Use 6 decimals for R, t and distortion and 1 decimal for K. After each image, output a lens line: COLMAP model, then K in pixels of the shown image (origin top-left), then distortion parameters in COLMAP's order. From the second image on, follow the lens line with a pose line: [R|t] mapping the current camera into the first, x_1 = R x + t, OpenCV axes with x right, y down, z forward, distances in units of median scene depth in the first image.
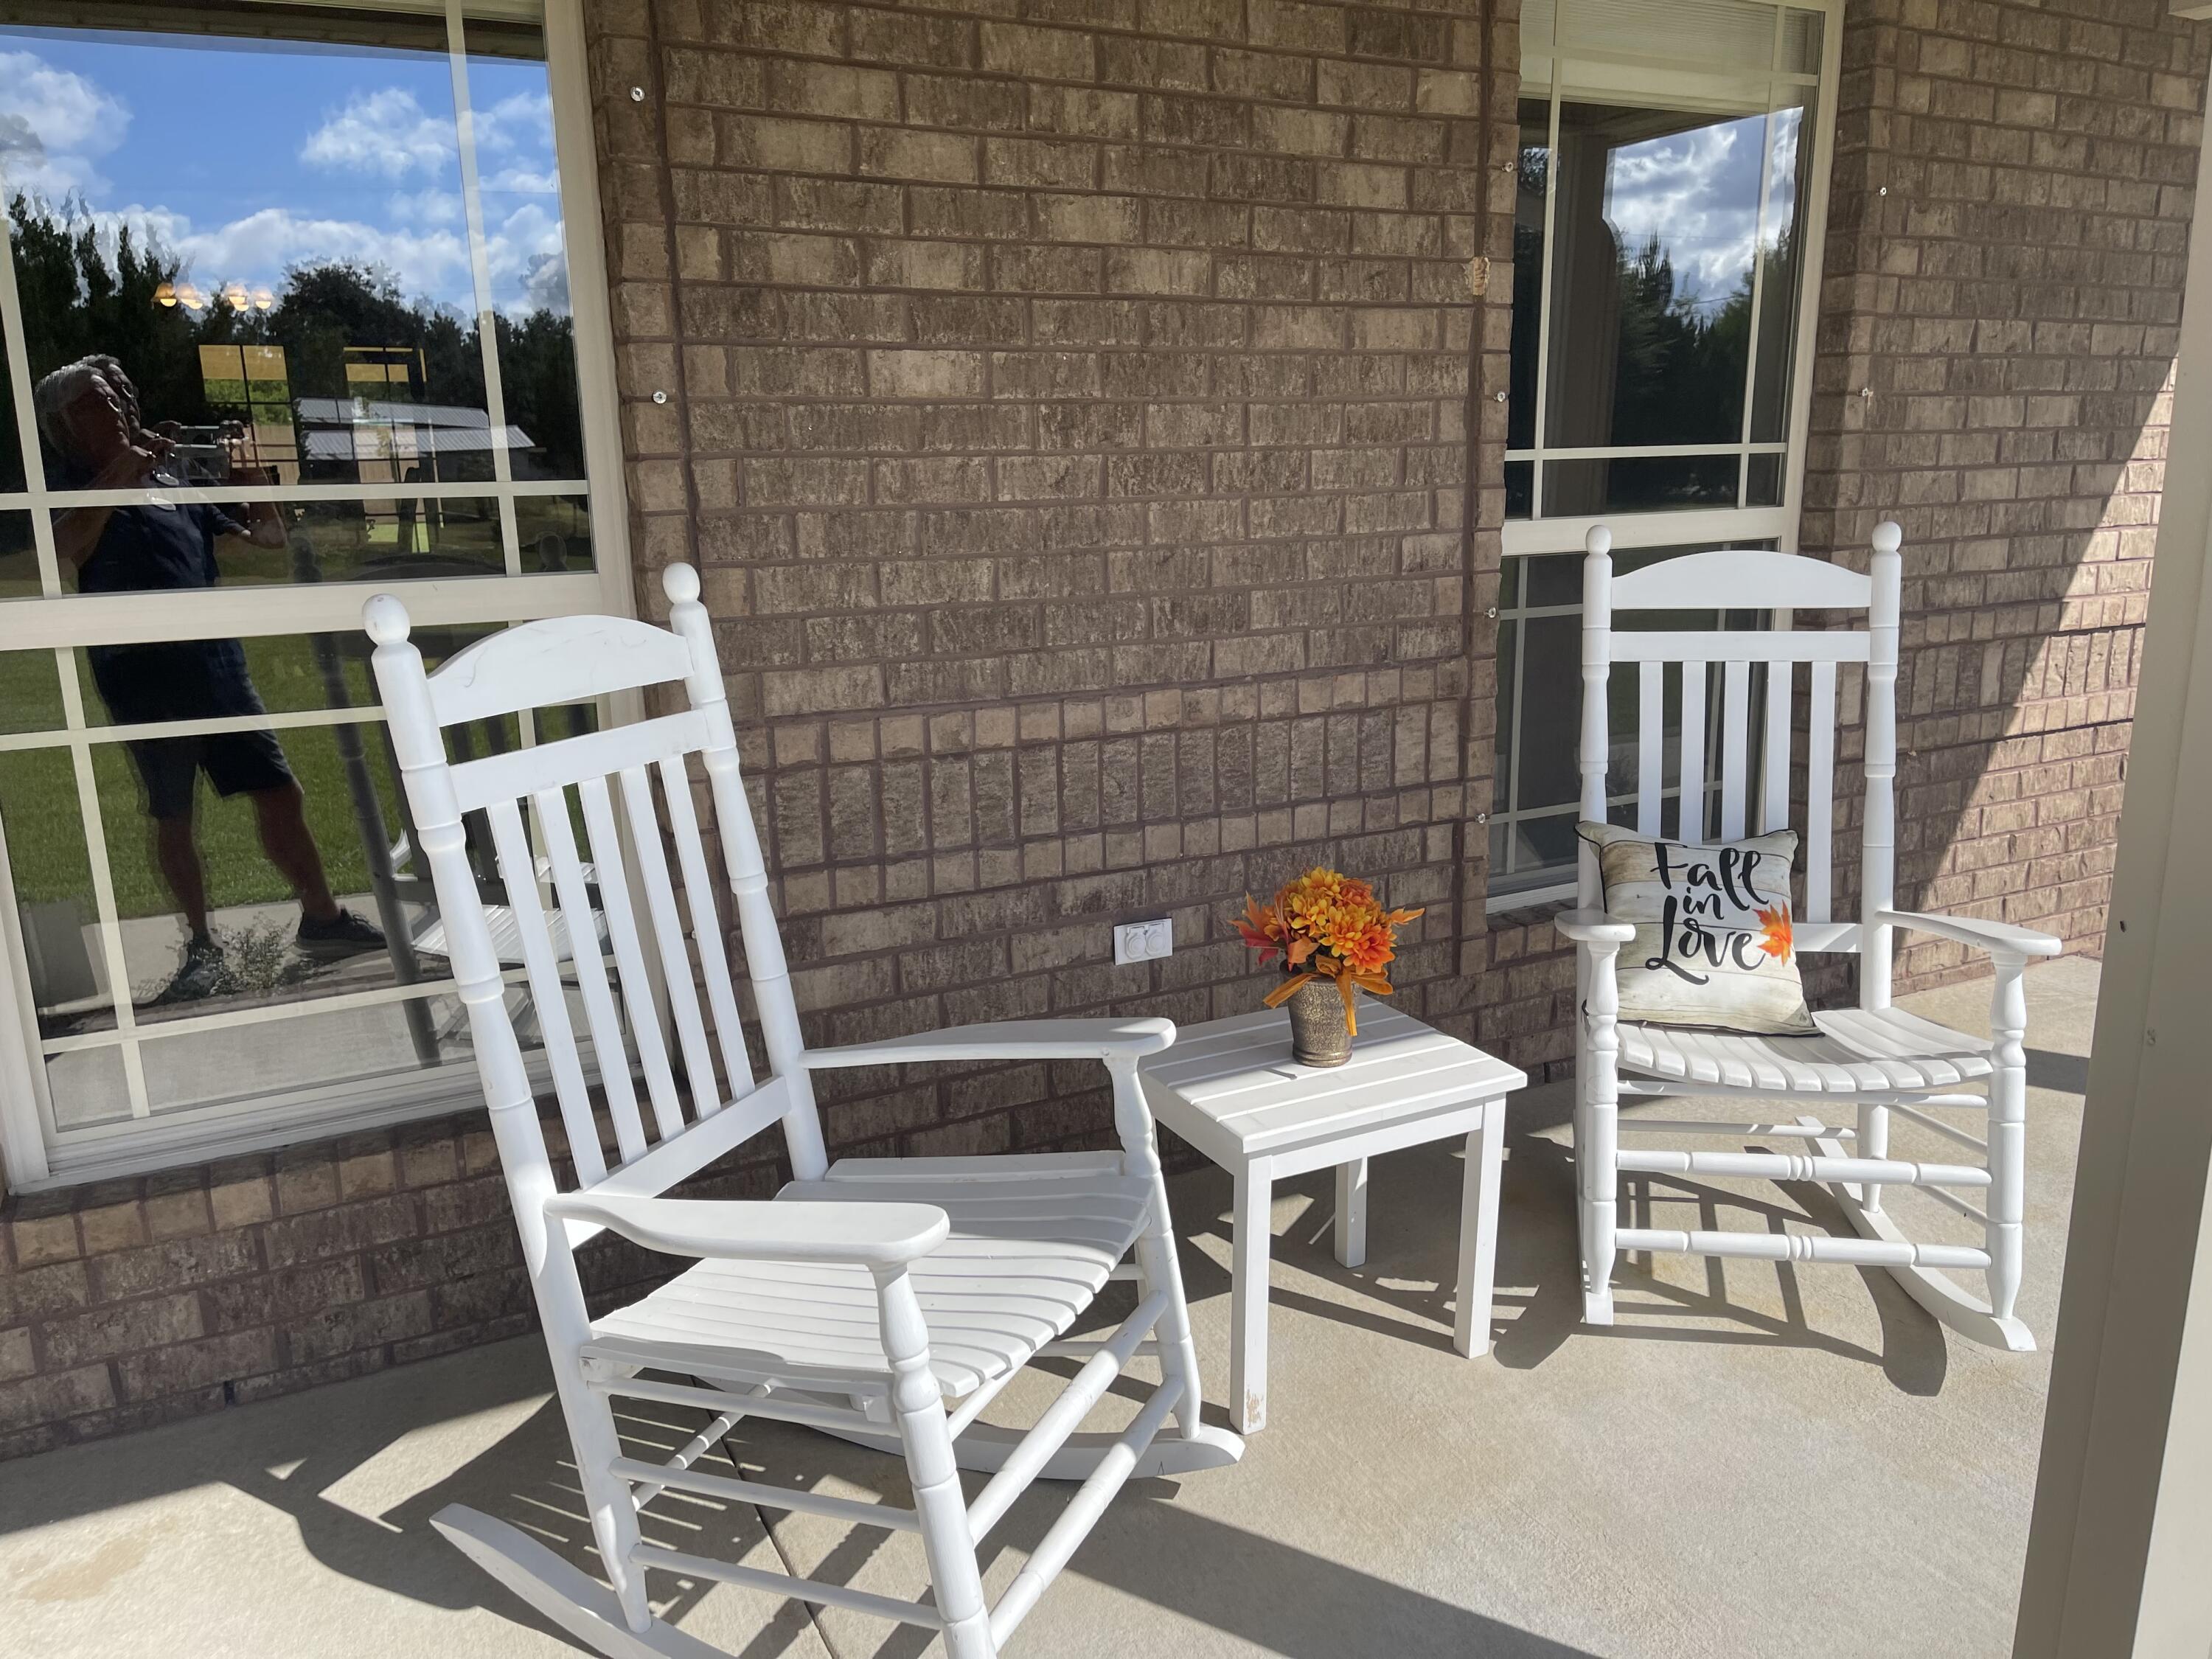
lens RADIAL K [[1644.3, 0, 1106.9], [0, 1644.3, 835.9], [0, 0, 1]] dist [0.032042, -0.001603]
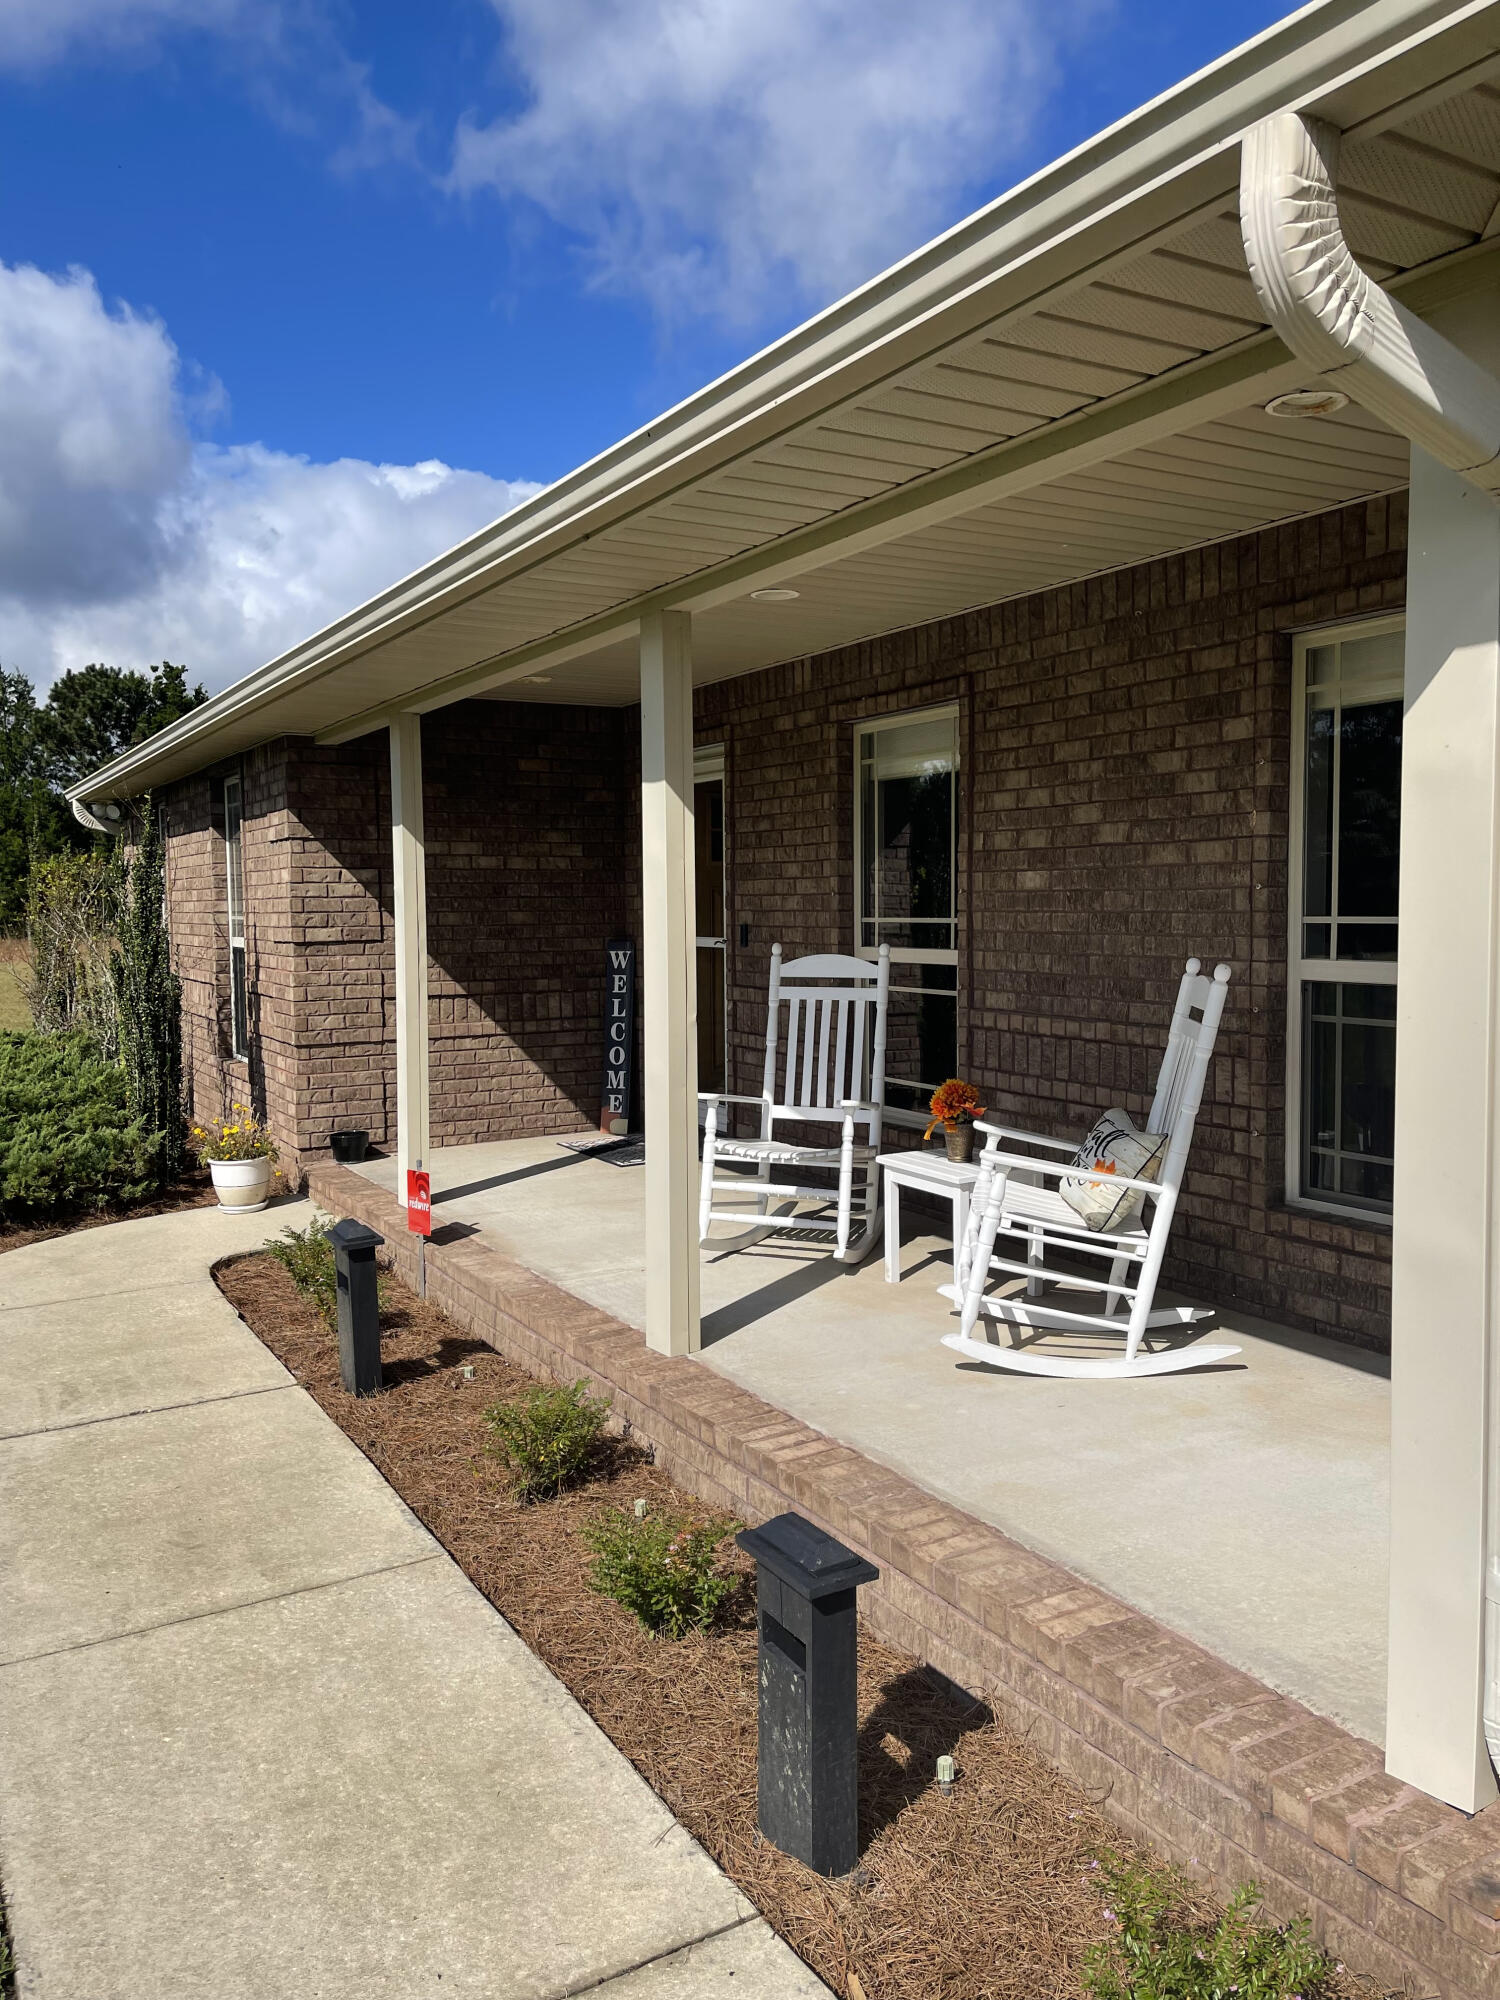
lens RADIAL K [[1486.7, 0, 751.3], [0, 1486.7, 996.1], [0, 0, 1]] dist [0.032042, -0.001603]
pose [[0.032346, 0.084112, -0.995931, 1.952984], [-0.216277, 0.973433, 0.075187, -0.170529], [0.975796, 0.212965, 0.049678, 0.465655]]
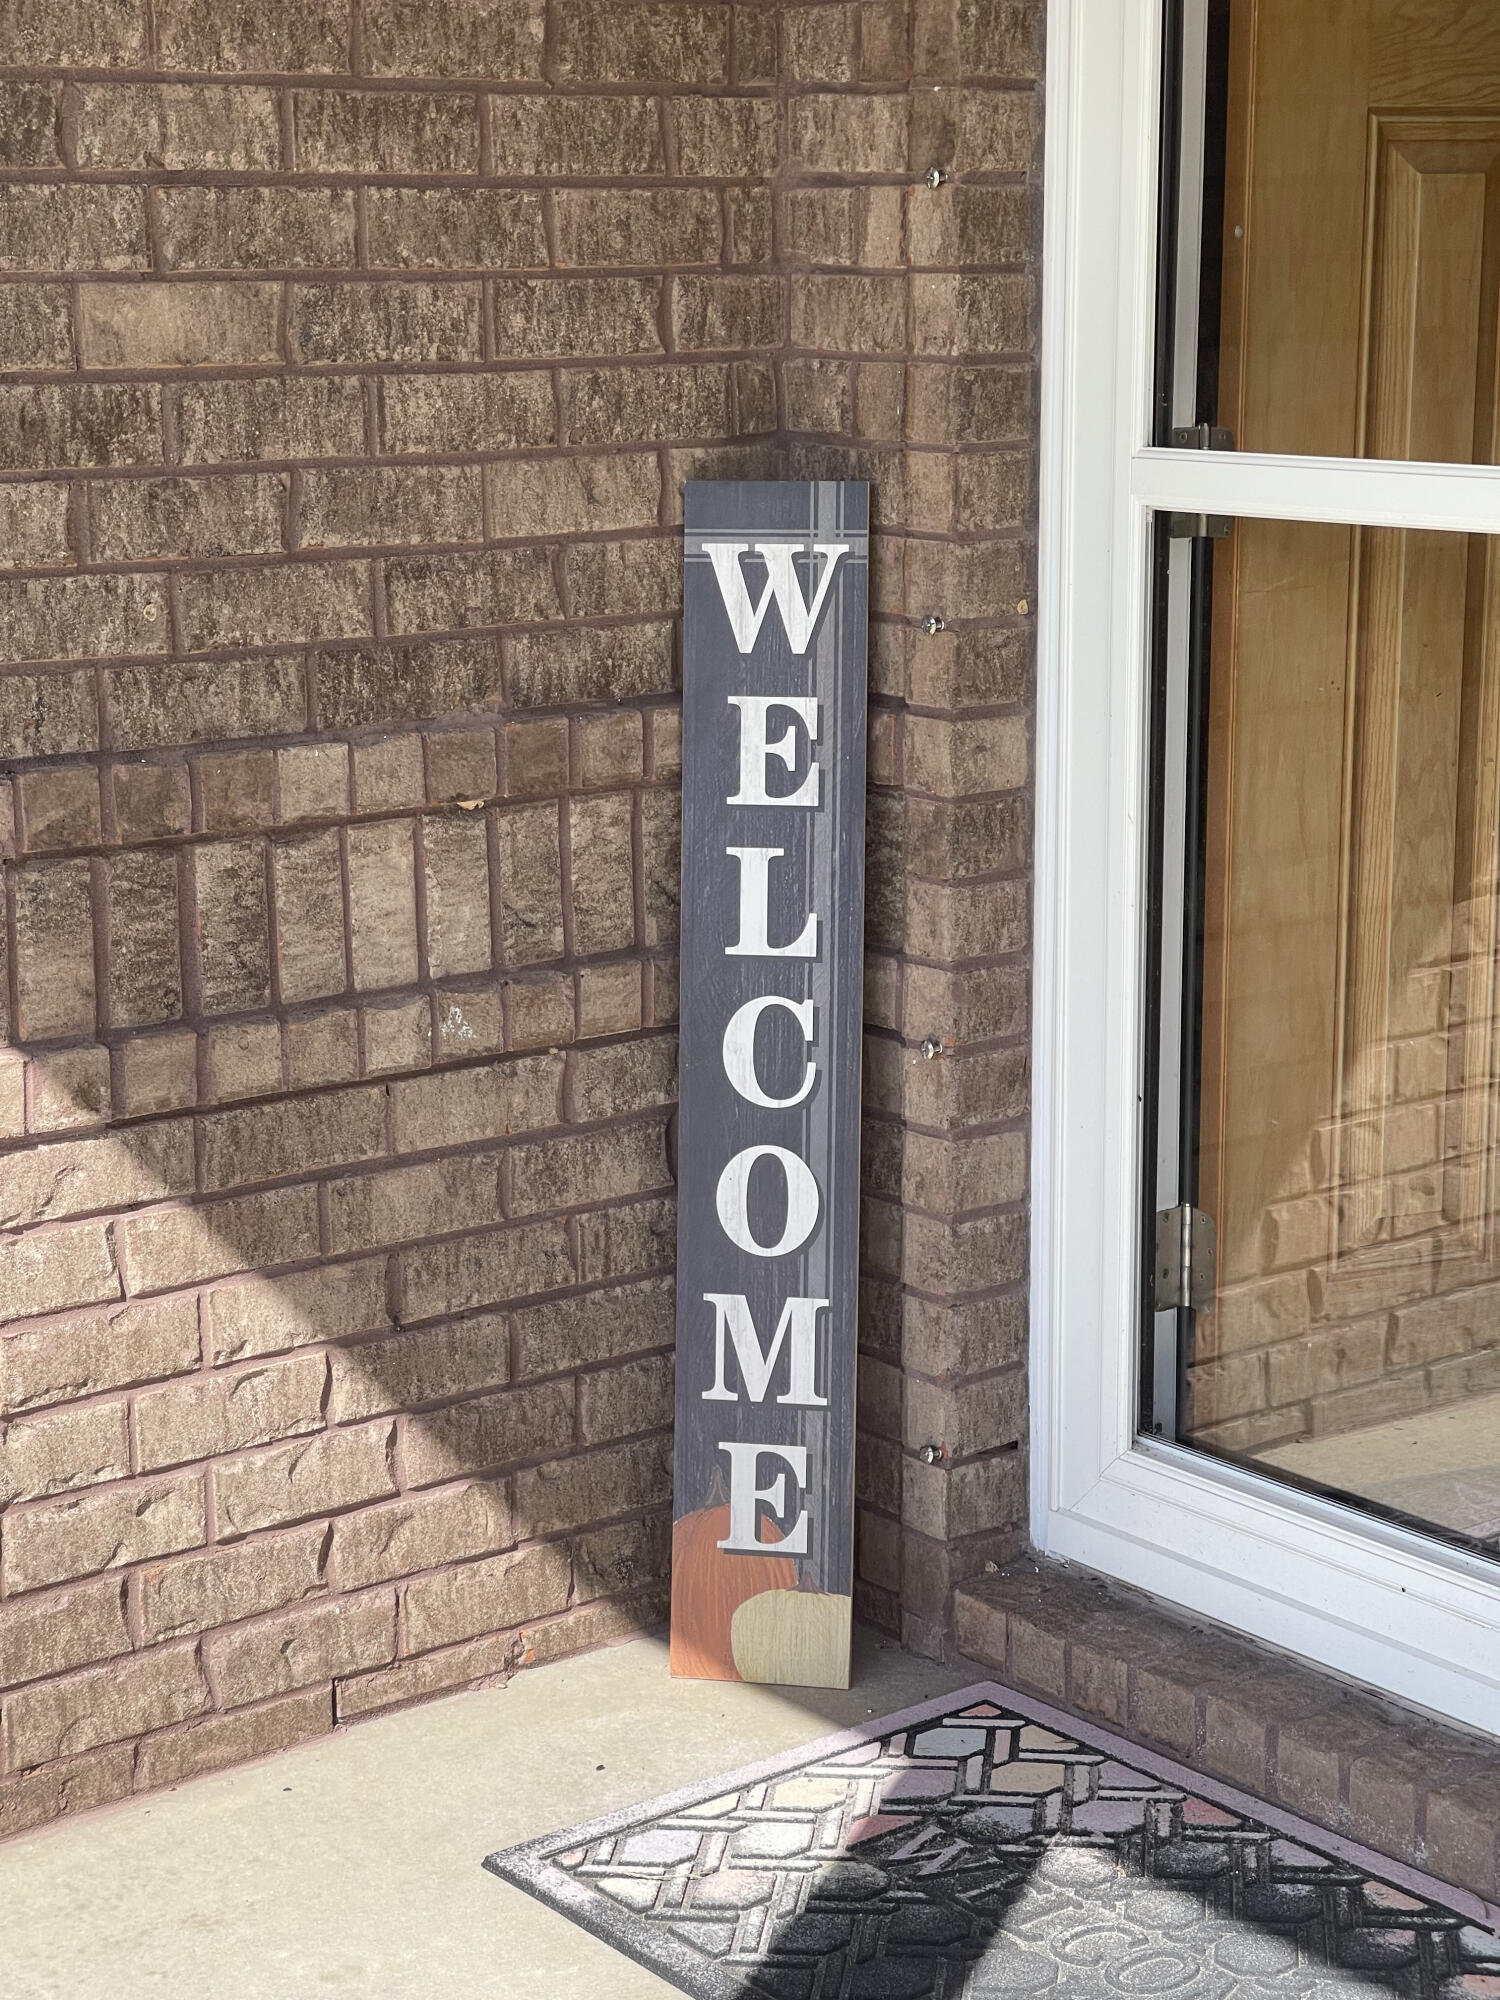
lens RADIAL K [[3707.4, 0, 749.8], [0, 3707.4, 999.5], [0, 0, 1]] dist [0.183587, 0.000000]
pose [[0.185349, 0.227545, -0.955965, 0.787967], [-0.221563, 0.957448, 0.184940, -0.096538], [0.957369, 0.177528, 0.227878, 0.226435]]
